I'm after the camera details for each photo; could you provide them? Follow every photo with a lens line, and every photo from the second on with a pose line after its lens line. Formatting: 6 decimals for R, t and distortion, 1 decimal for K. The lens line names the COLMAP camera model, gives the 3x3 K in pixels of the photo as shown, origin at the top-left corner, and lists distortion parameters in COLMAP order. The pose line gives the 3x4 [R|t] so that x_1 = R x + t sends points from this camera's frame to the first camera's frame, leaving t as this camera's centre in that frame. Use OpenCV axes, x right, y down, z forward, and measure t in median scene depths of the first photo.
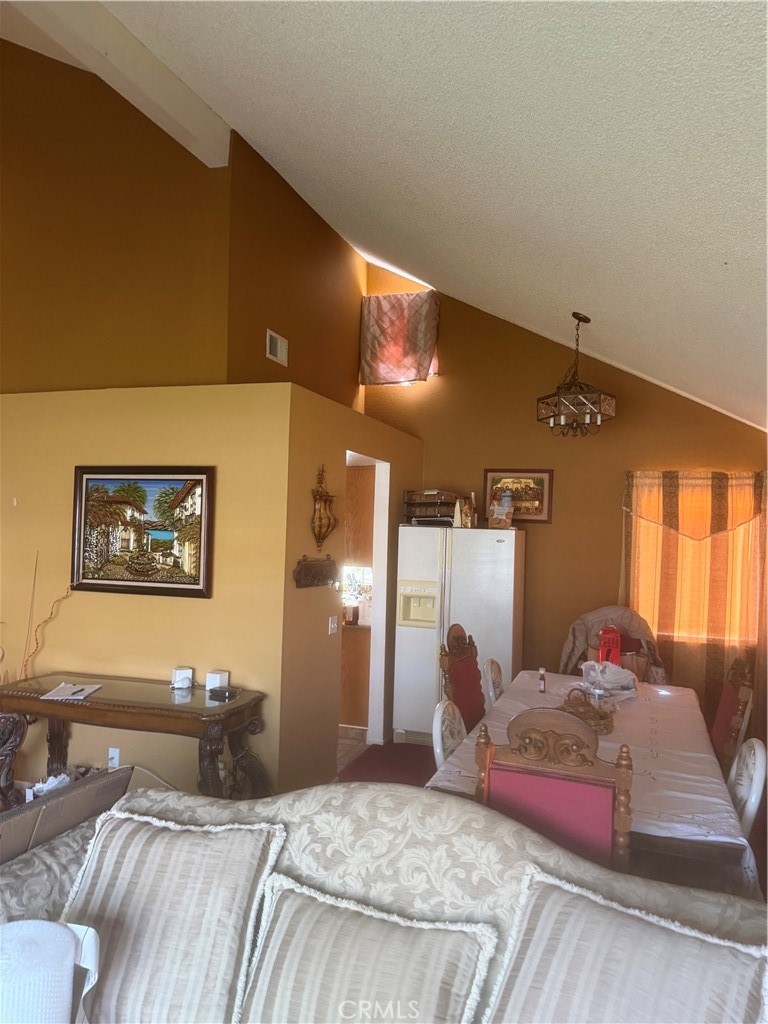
lens RADIAL K [[725.8, 0, 375.5], [0, 725.8, 513.8], [0, 0, 1]] dist [0.057598, -0.079975]
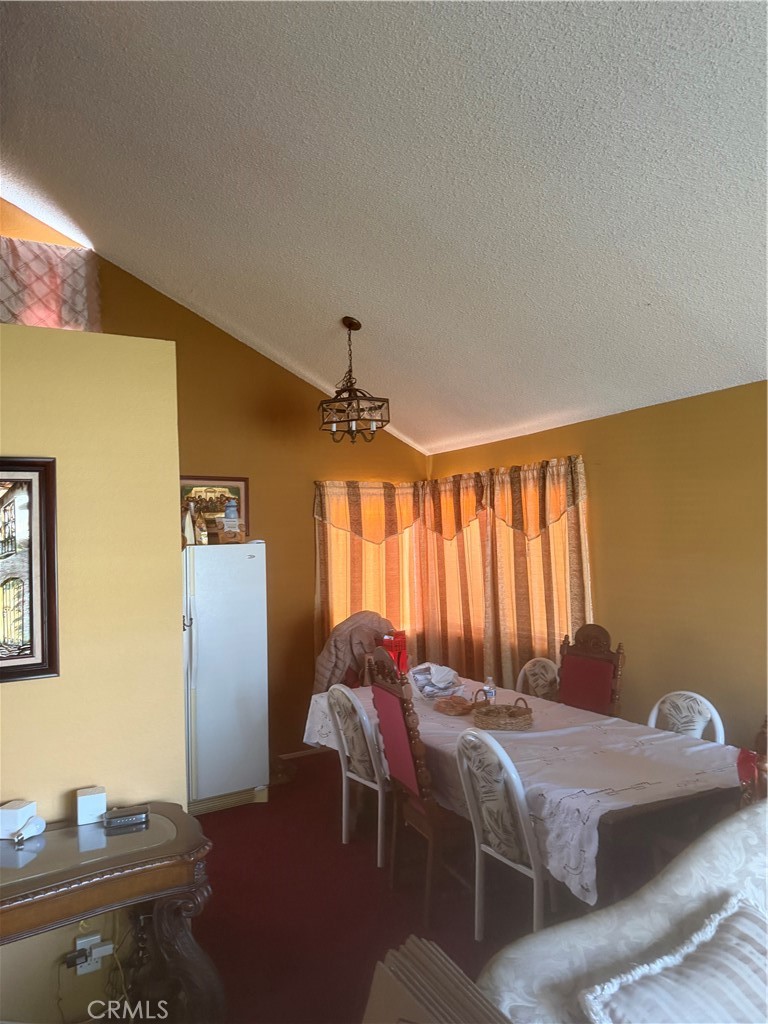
lens RADIAL K [[725.8, 0, 375.5], [0, 725.8, 513.8], [0, 0, 1]] dist [0.057598, -0.079975]
pose [[0.642404, -0.020620, 0.766089, -0.397356], [0.037938, 0.999268, -0.004916, -0.004242], [-0.765427, 0.032222, 0.642716, 0.302026]]
